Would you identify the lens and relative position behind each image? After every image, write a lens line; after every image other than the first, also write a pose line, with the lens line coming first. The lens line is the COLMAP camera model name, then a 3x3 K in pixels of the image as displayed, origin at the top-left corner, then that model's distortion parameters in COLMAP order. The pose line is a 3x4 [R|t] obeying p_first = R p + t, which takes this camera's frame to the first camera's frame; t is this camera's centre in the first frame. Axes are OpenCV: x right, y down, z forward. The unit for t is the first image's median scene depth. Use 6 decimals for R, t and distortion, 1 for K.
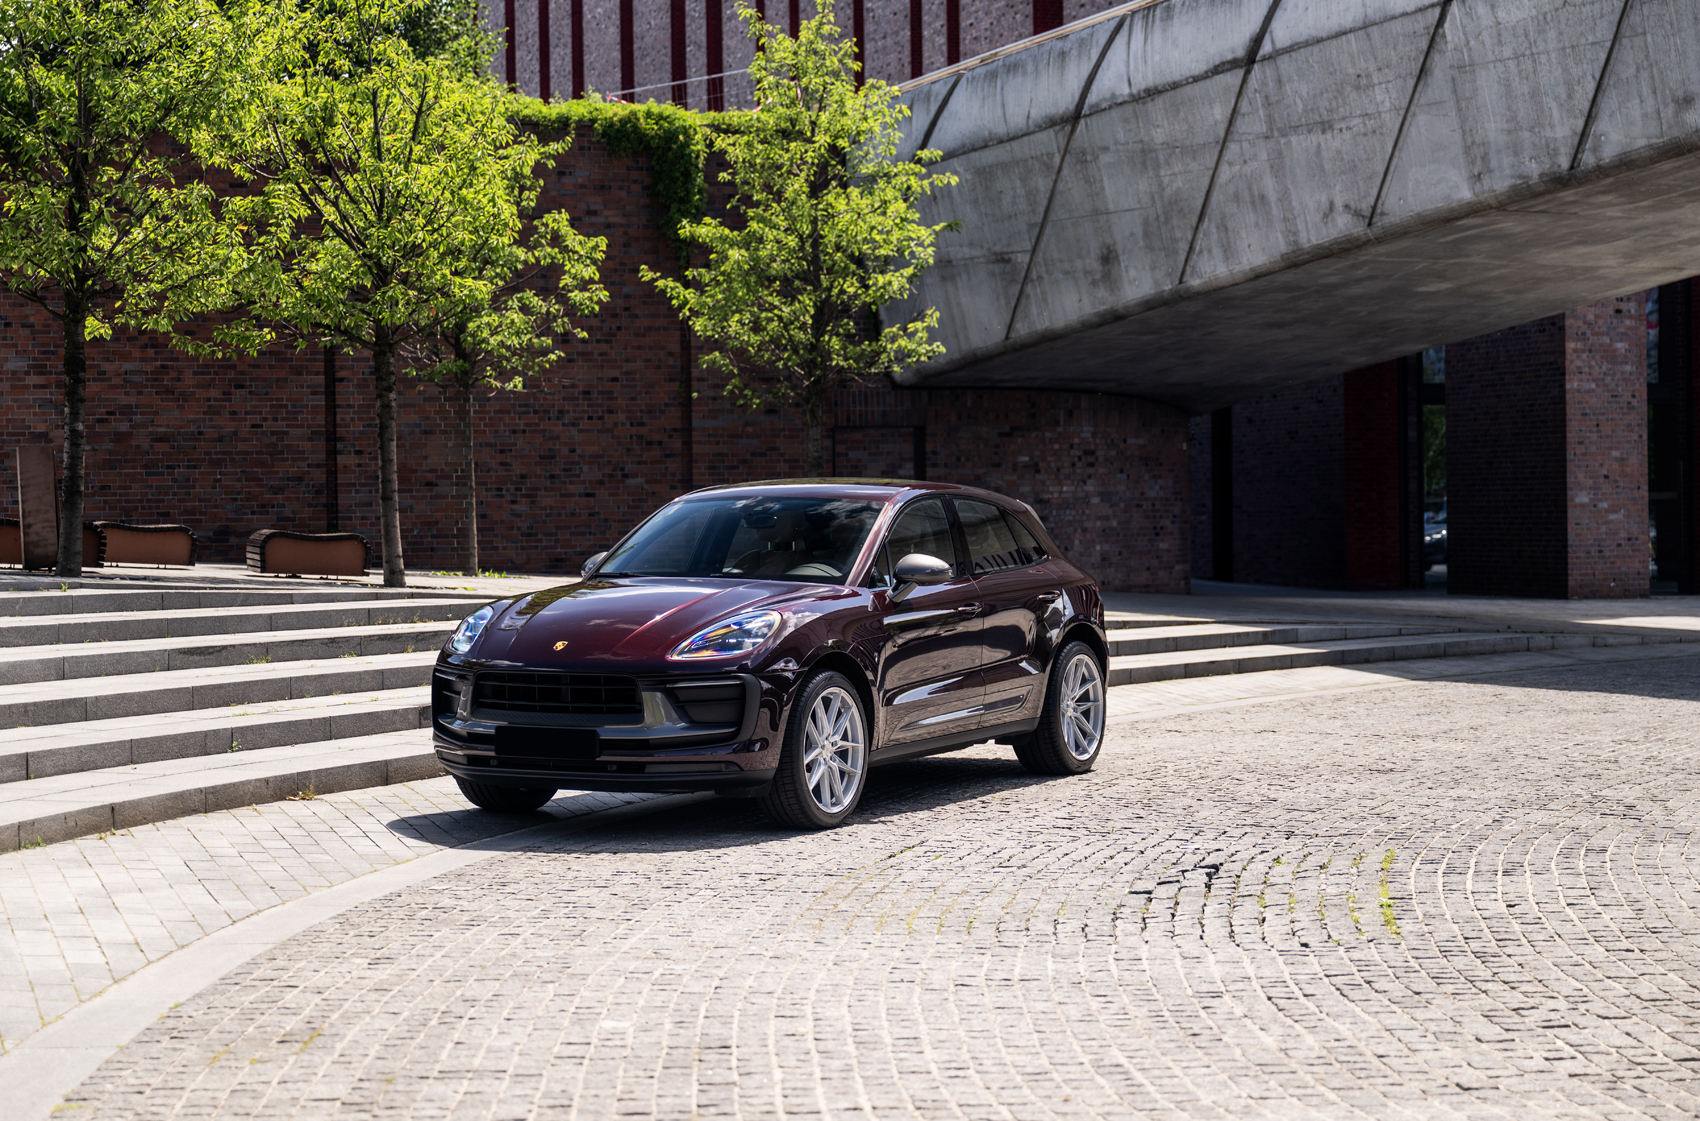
lens RADIAL K [[2889.1, 0, 850.0], [0, 2889.1, 560.5], [0, 0, 1]] dist [0.021941, -0.117500]
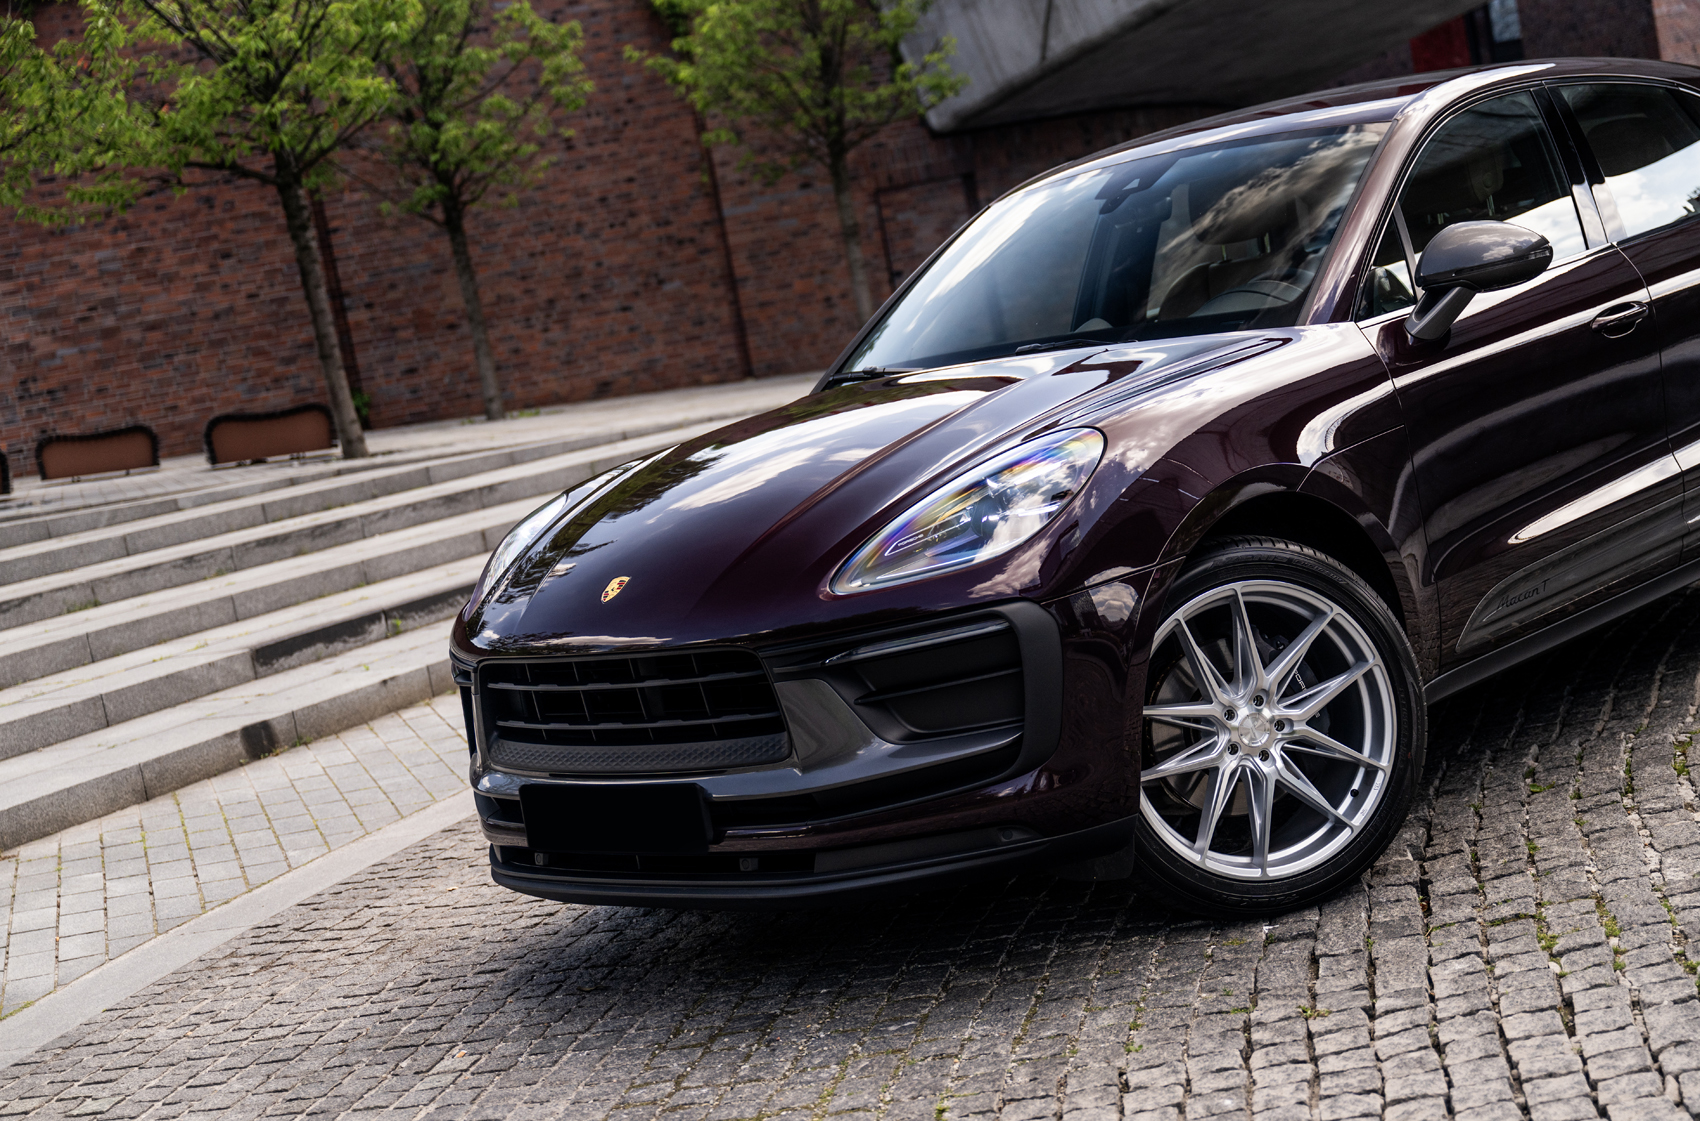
lens RADIAL K [[2610.9, 0, 915.2], [0, 2610.9, 564.1], [0, 0, 1]] dist [-0.000355, -0.009695]
pose [[0.985501, -0.165425, -0.037702, 0.019869], [0.168148, 0.981930, 0.086828, 0.000588], [0.022658, -0.091909, 0.995510, 0.172627]]
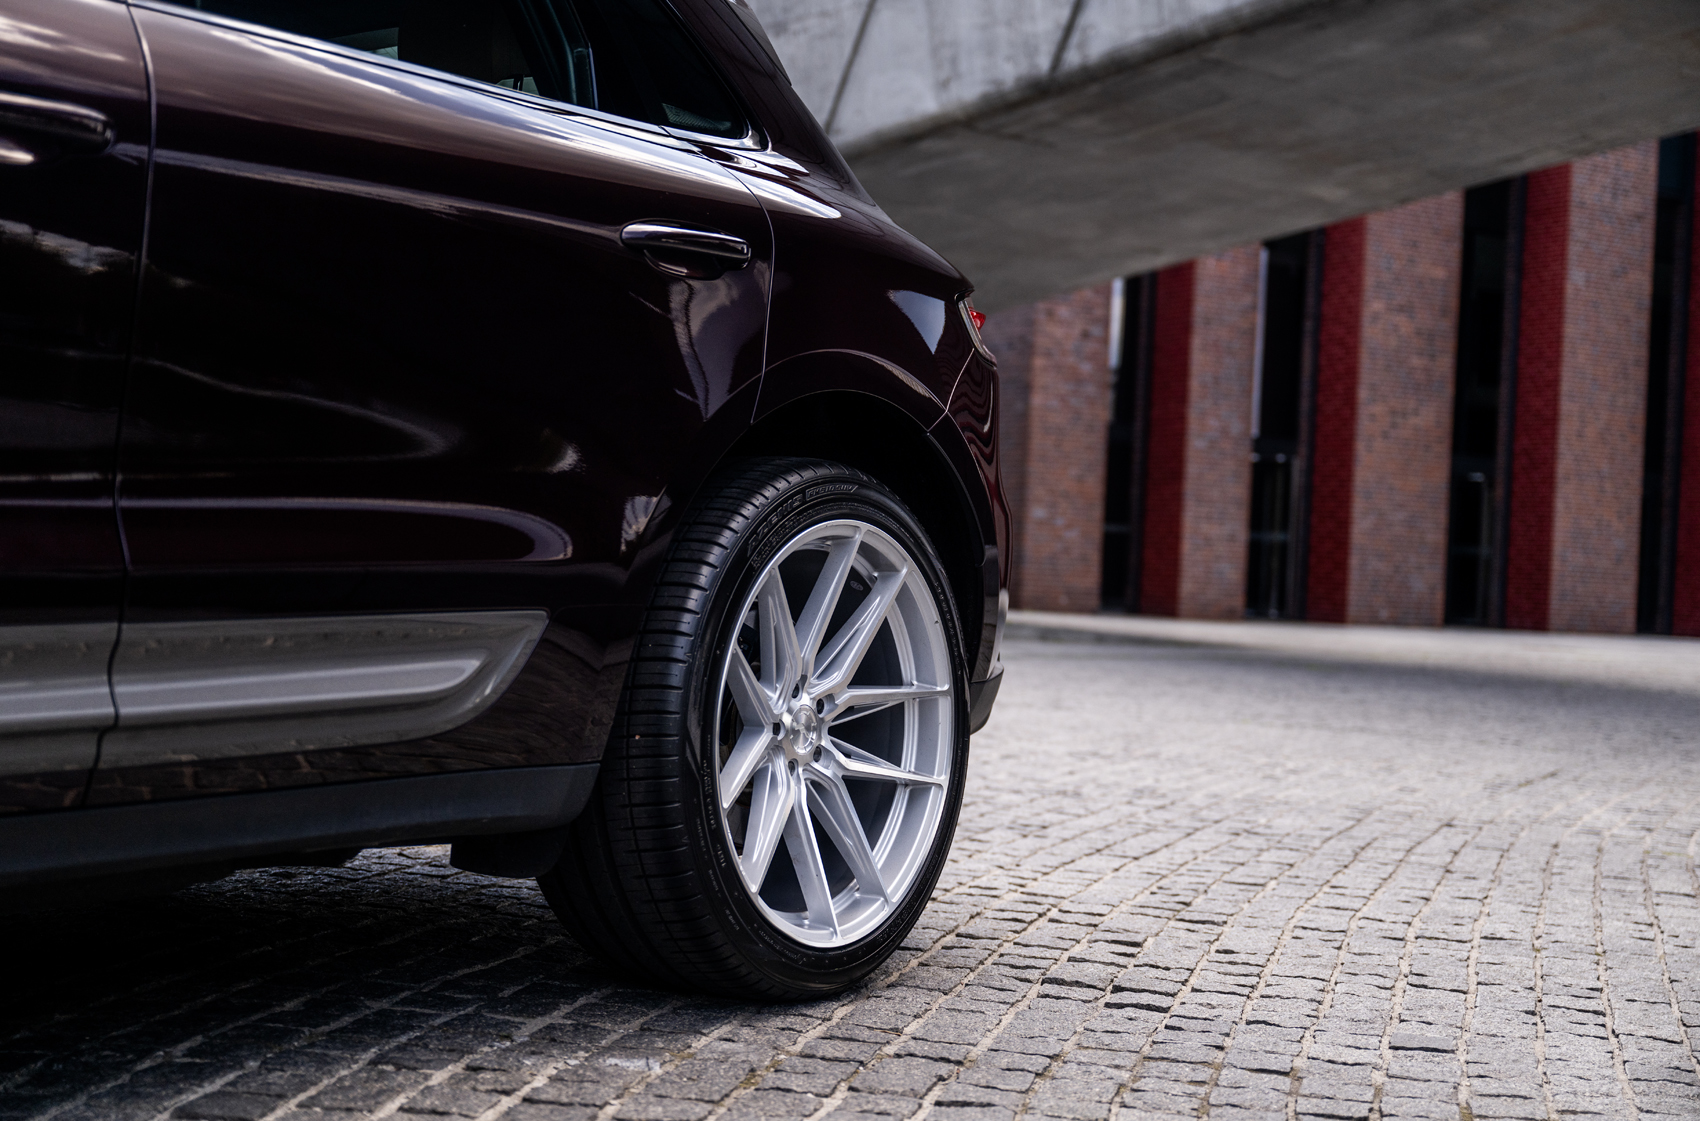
lens RADIAL K [[2278.5, 0, 850.0], [0, 2278.5, 560.5], [0, 0, 1]] dist [-0.011756, -0.006645]
pose [[0.984430, 0.063723, 0.163821, 0.069481], [-0.061437, 0.997930, -0.018986, 0.016997], [-0.164692, 0.008626, 0.986307, 0.269865]]
